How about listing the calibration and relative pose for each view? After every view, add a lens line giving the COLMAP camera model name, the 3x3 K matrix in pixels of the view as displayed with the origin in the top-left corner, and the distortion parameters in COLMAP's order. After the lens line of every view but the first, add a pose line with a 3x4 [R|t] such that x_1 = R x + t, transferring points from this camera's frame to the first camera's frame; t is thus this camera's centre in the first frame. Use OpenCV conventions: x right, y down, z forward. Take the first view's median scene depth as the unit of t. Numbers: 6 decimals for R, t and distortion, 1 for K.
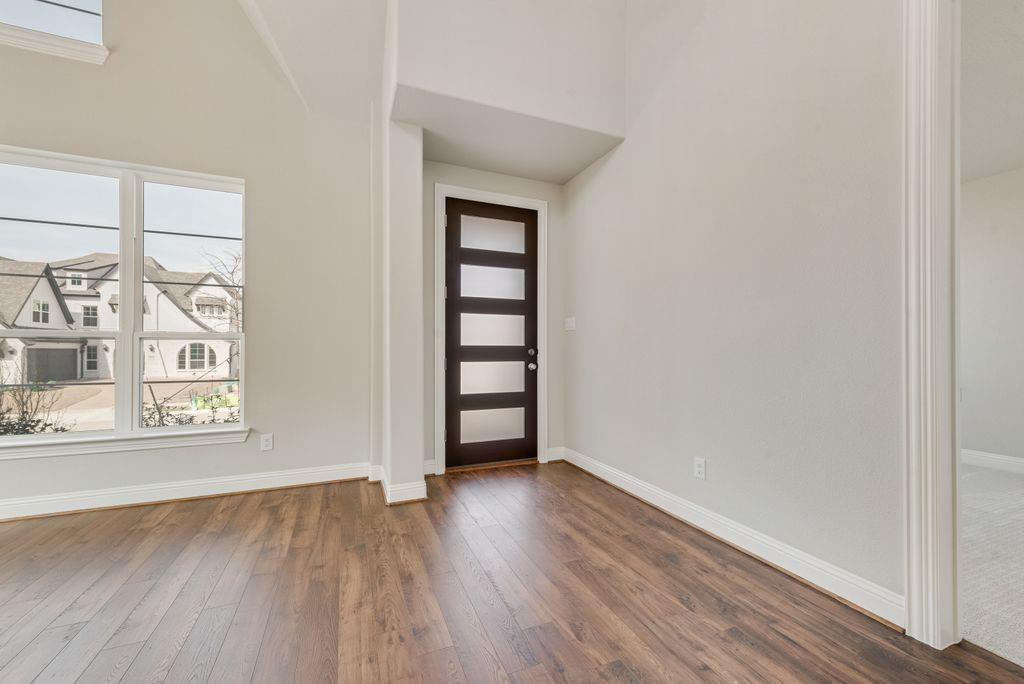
lens RADIAL K [[403.0, 0, 508.6], [0, 403.0, 345.3], [0, 0, 1]] dist [0.004077, -0.000678]
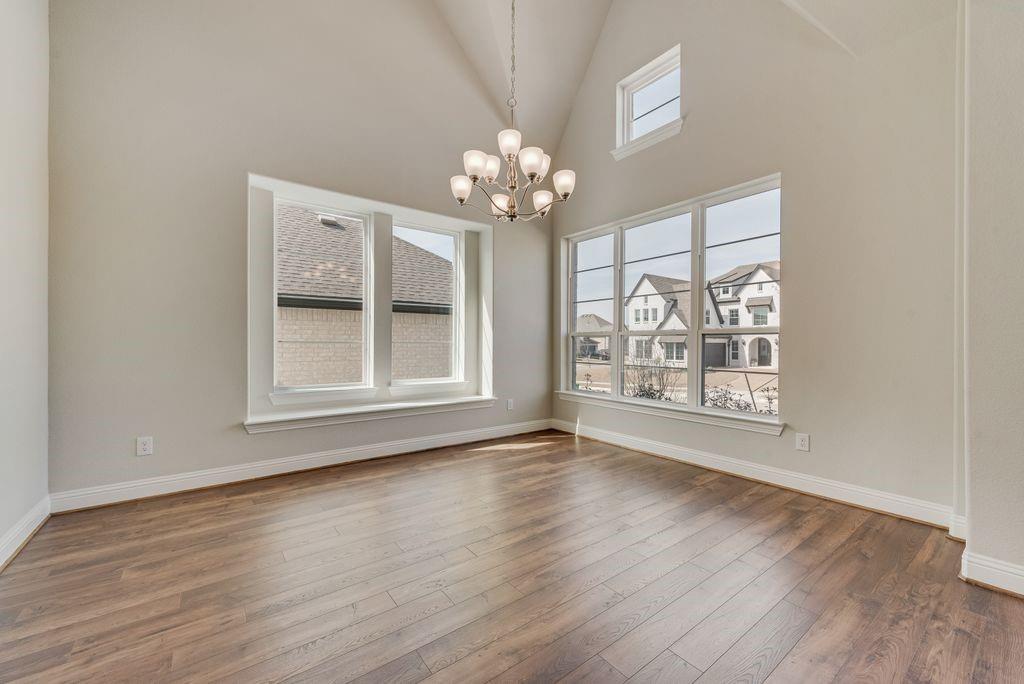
lens RADIAL K [[403.0, 0, 512.1], [0, 403.0, 343.3], [0, 0, 1]] dist [0.004077, -0.000678]
pose [[0.240815, 0.000381, -0.970571, 0.163914], [0.009232, 0.999954, 0.002683, 0.000909], [0.970527, -0.009606, 0.240800, 0.125767]]
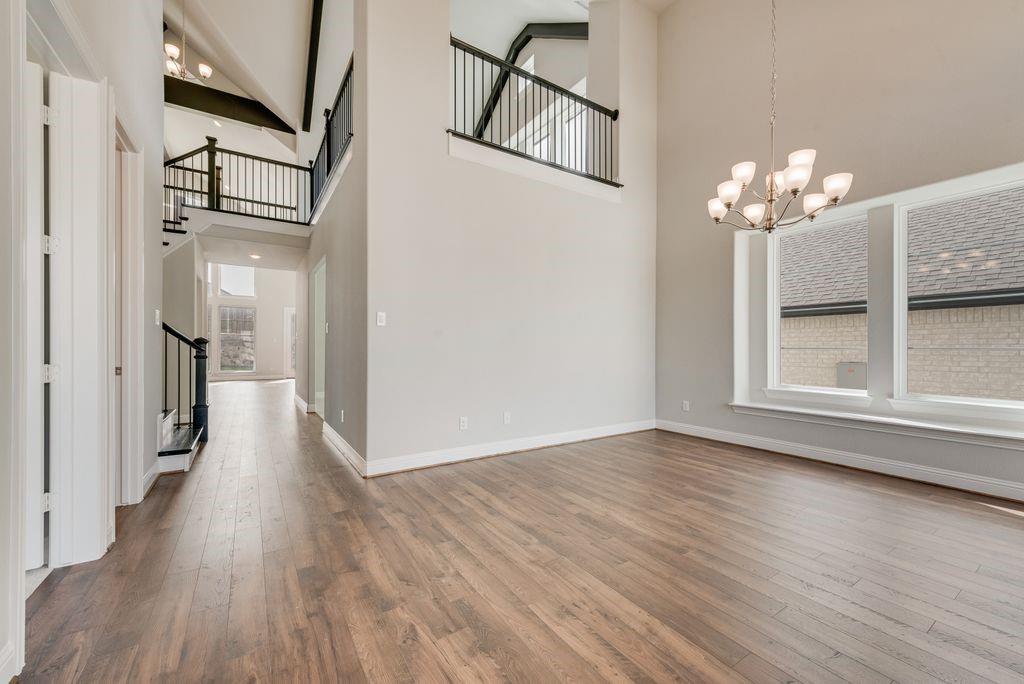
lens RADIAL K [[403.0, 0, 513.6], [0, 403.0, 346.2], [0, 0, 1]] dist [0.004077, -0.000678]
pose [[-0.981770, -0.006678, -0.189953, 0.066240], [-0.004384, 0.999912, -0.012492, 0.011727], [0.190020, -0.011431, -0.981714, 1.119248]]
